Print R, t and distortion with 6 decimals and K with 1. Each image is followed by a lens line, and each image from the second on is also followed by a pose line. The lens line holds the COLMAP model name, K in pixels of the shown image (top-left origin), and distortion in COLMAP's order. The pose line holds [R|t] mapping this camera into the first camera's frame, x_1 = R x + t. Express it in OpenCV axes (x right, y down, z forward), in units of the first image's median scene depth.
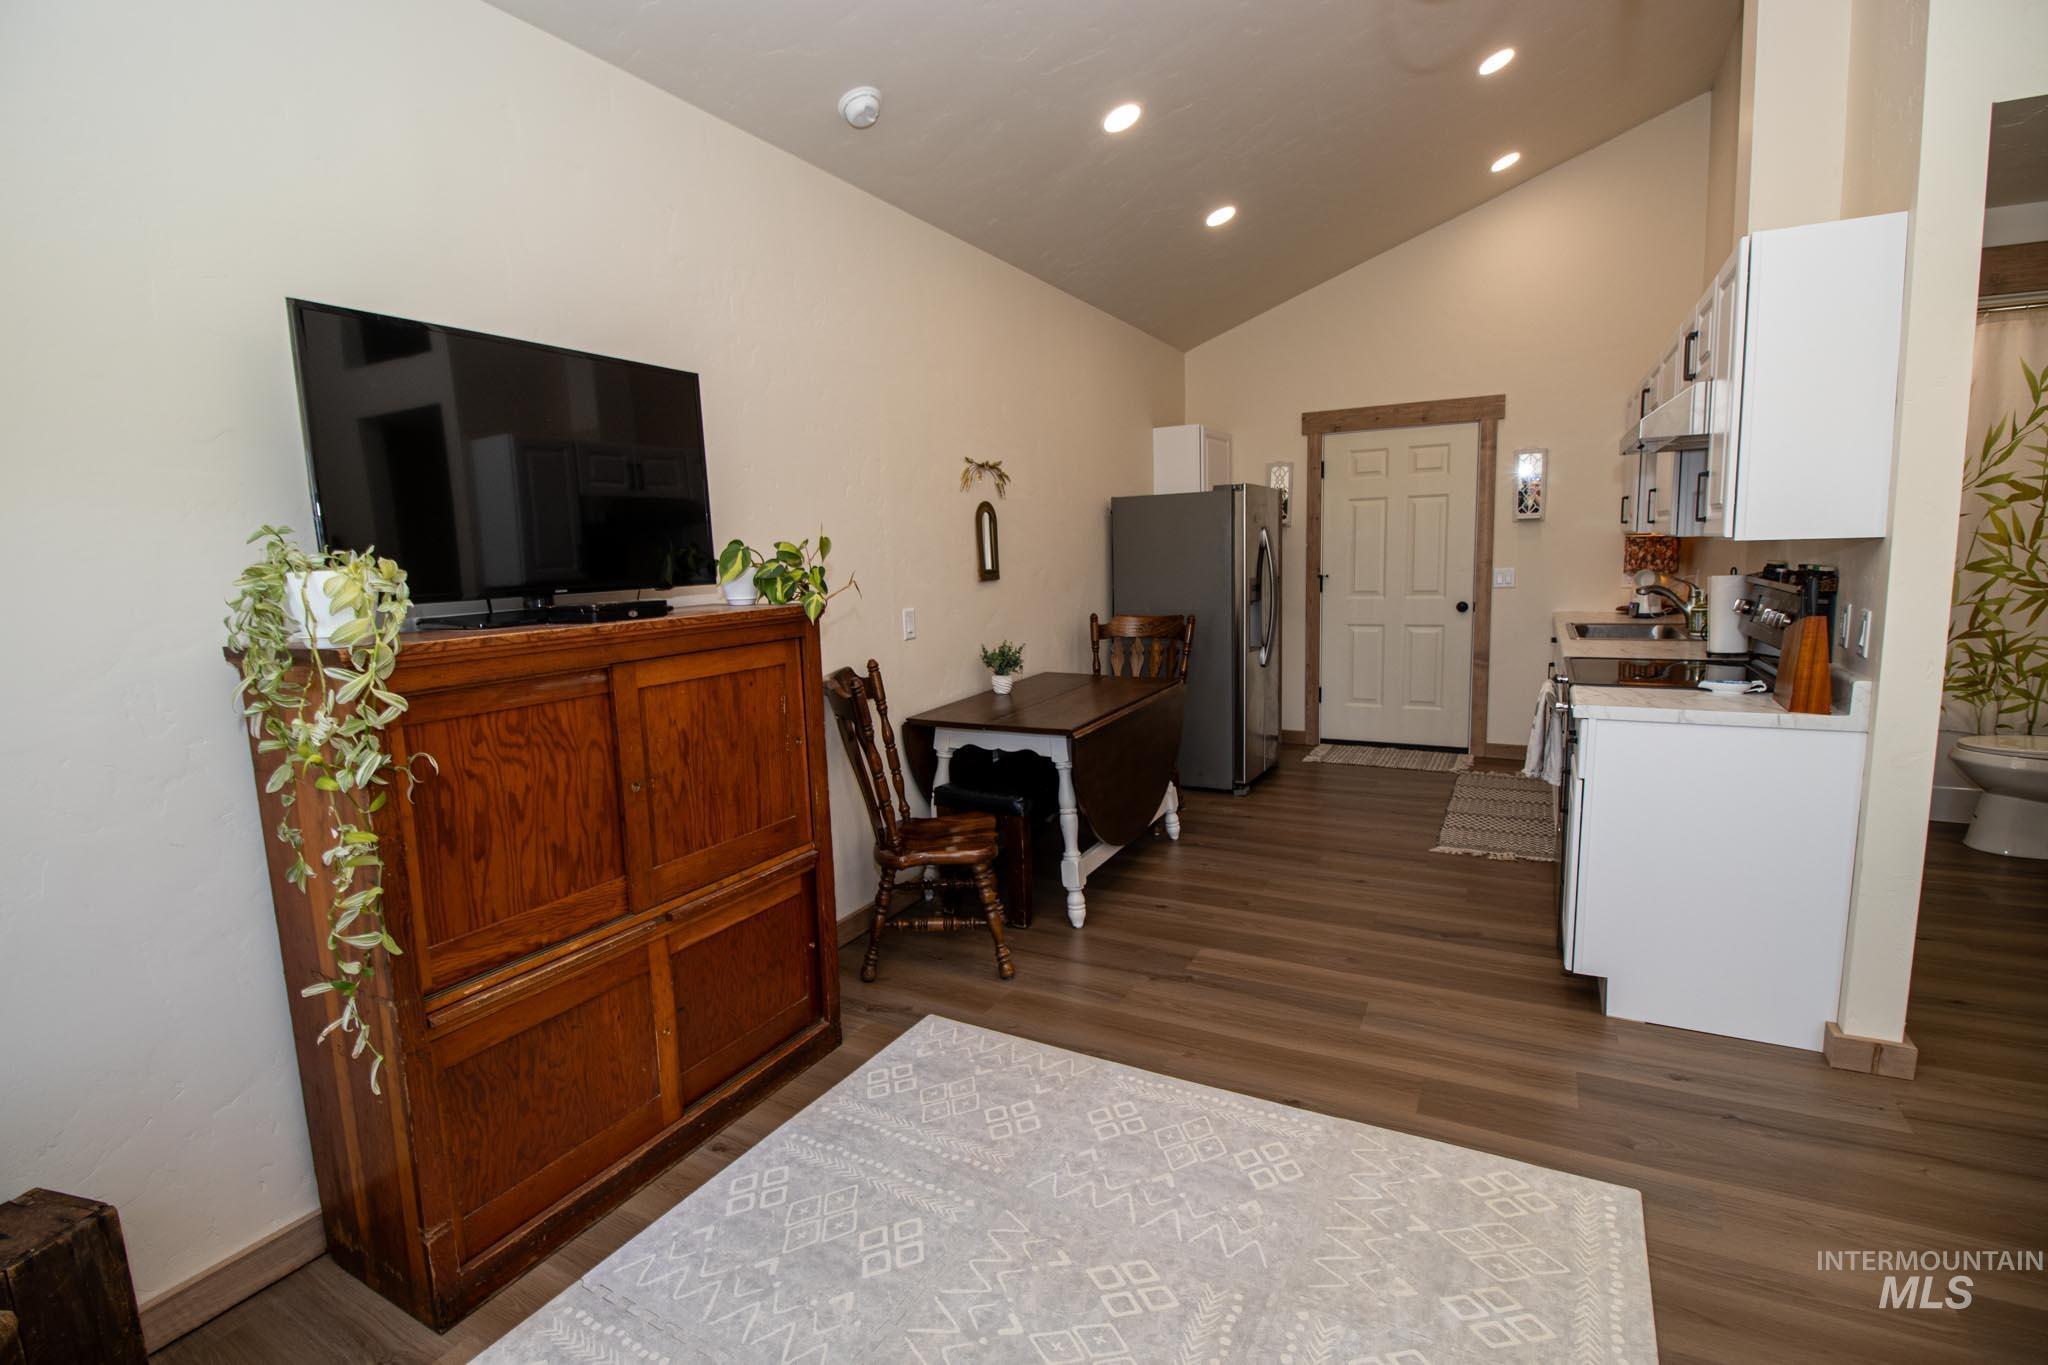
lens RADIAL K [[949.9, 0, 1002.8], [0, 949.9, 684.9], [0, 0, 1]] dist [-0.007434, -0.008851]
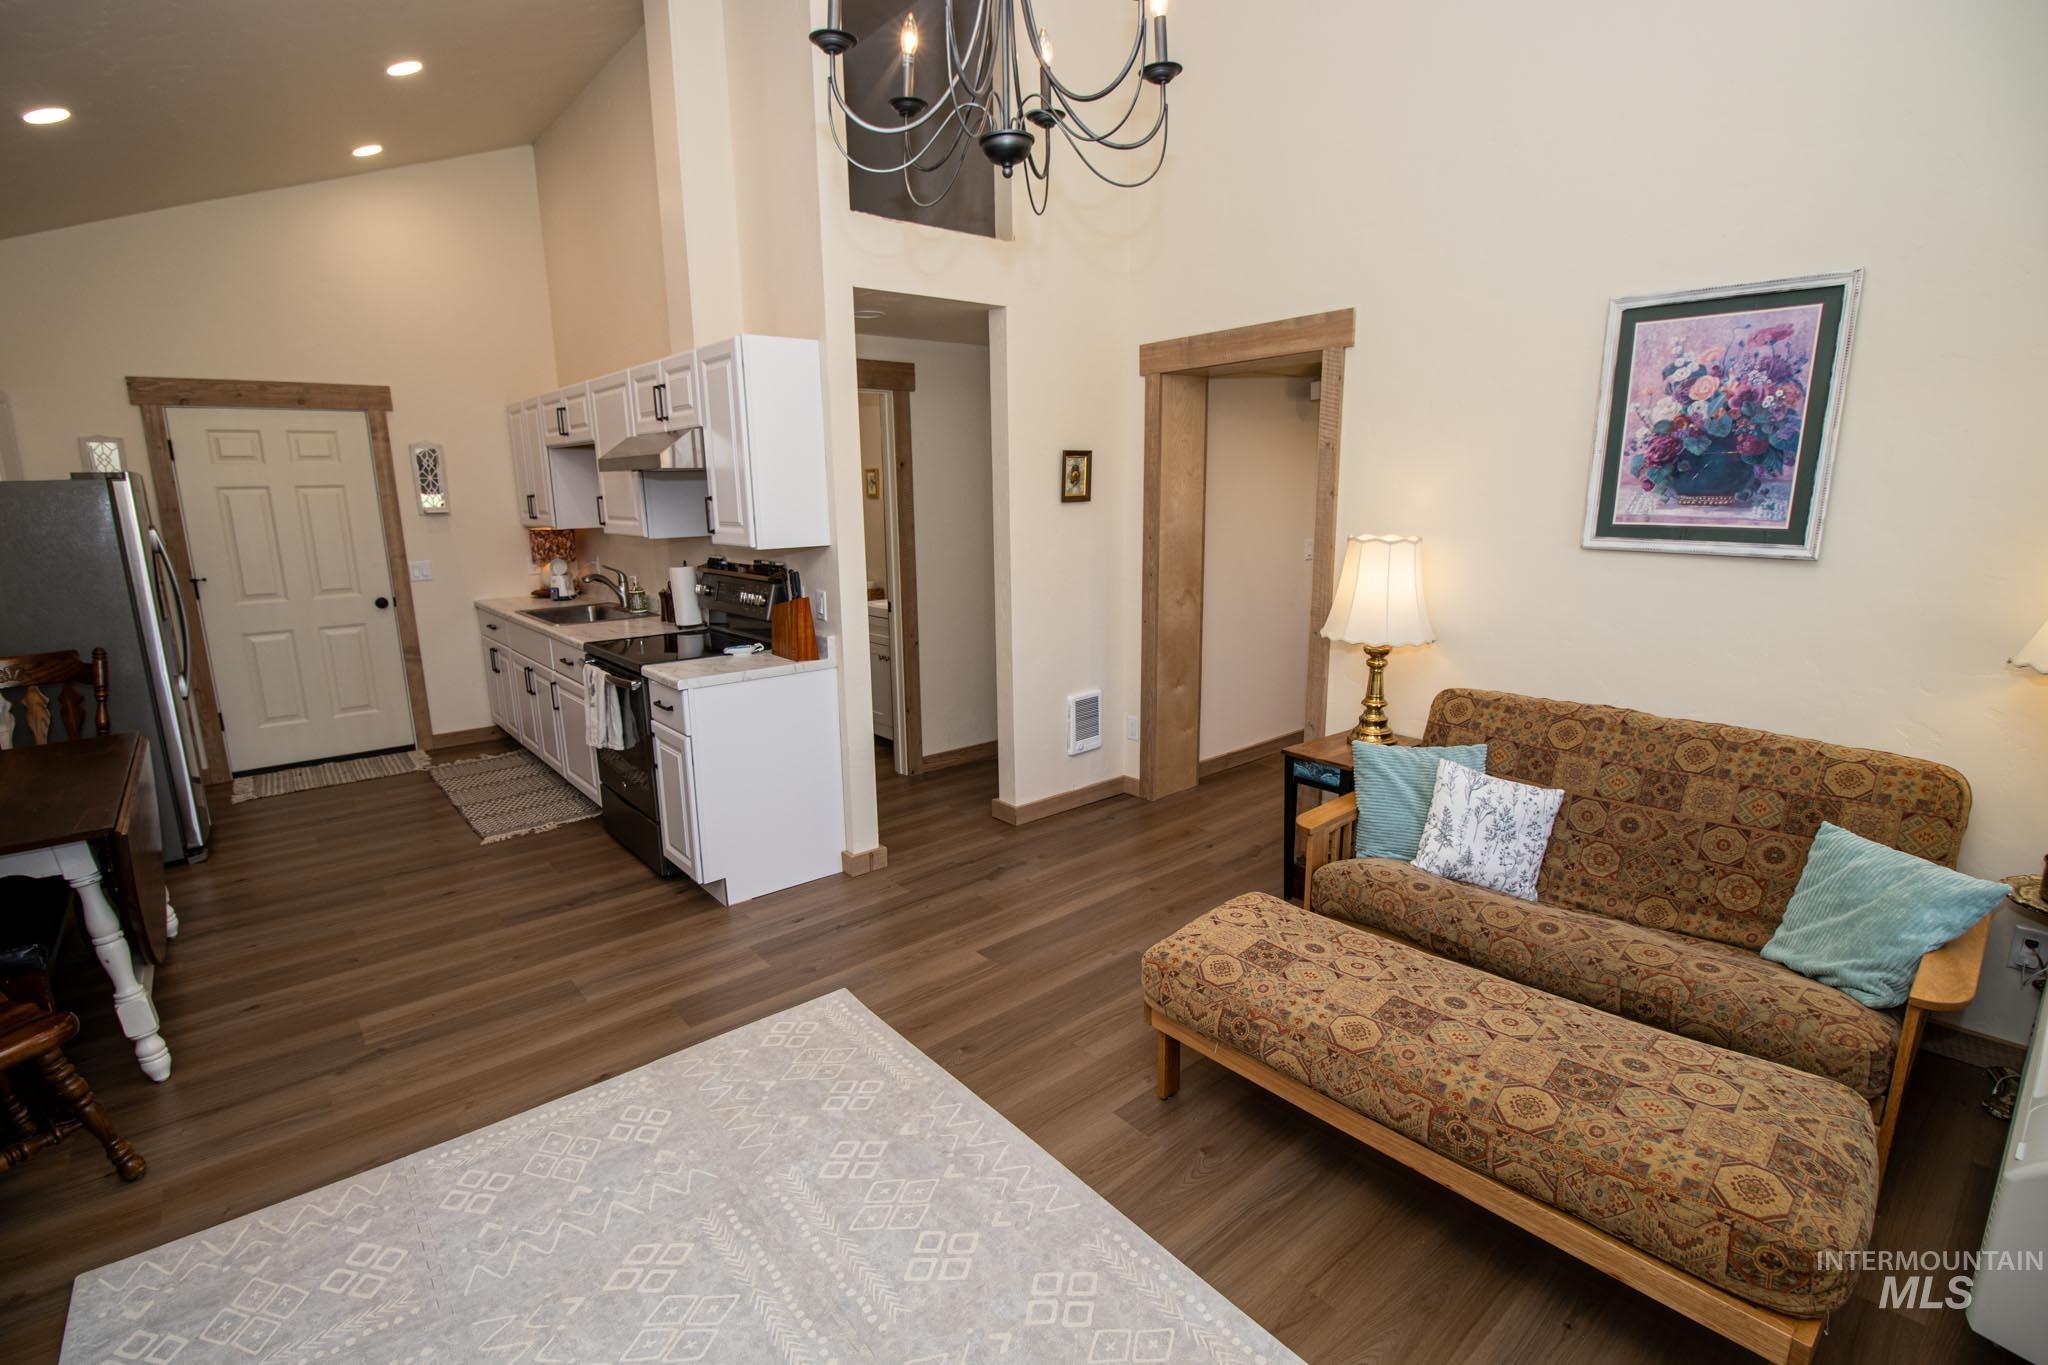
lens RADIAL K [[949.9, 0, 1019.7], [0, 949.9, 689.4], [0, 0, 1]] dist [-0.007434, -0.008851]
pose [[0.357782, -0.168333, 0.918507, -0.345357], [0.134307, 0.982667, 0.127776, -0.058652], [-0.924096, 0.077646, 0.374189, 0.081119]]
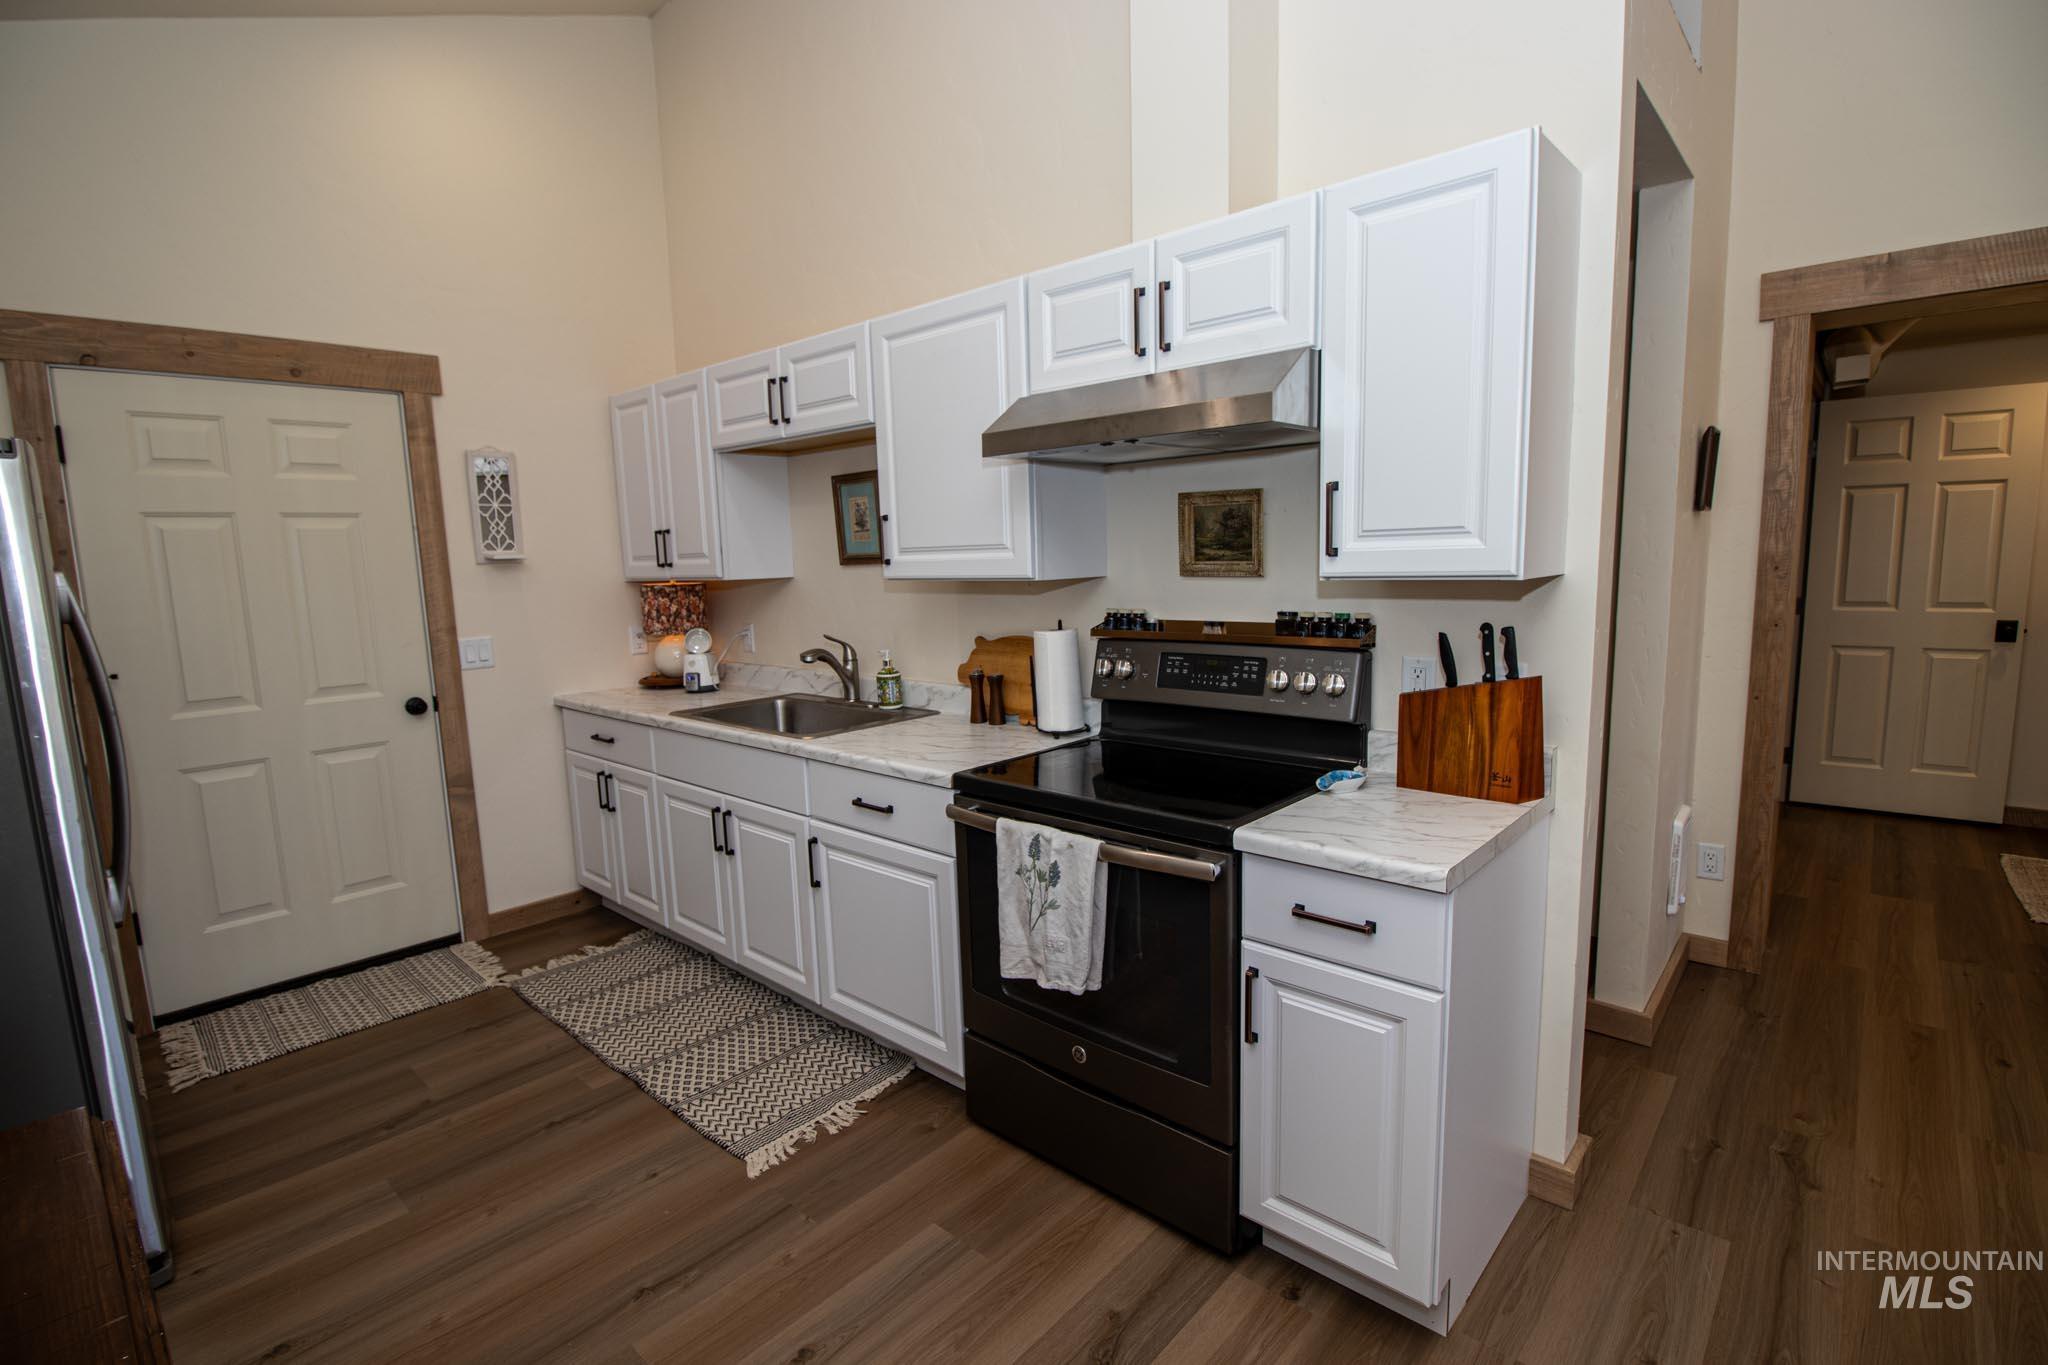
lens RADIAL K [[949.9, 0, 1017.0], [0, 949.9, 690.0], [0, 0, 1]] dist [-0.007434, -0.008851]
pose [[0.235021, -0.111582, 0.965564, 0.010081], [0.158864, 0.984440, 0.075096, -0.144600], [-0.958920, 0.135744, 0.249090, 0.926522]]
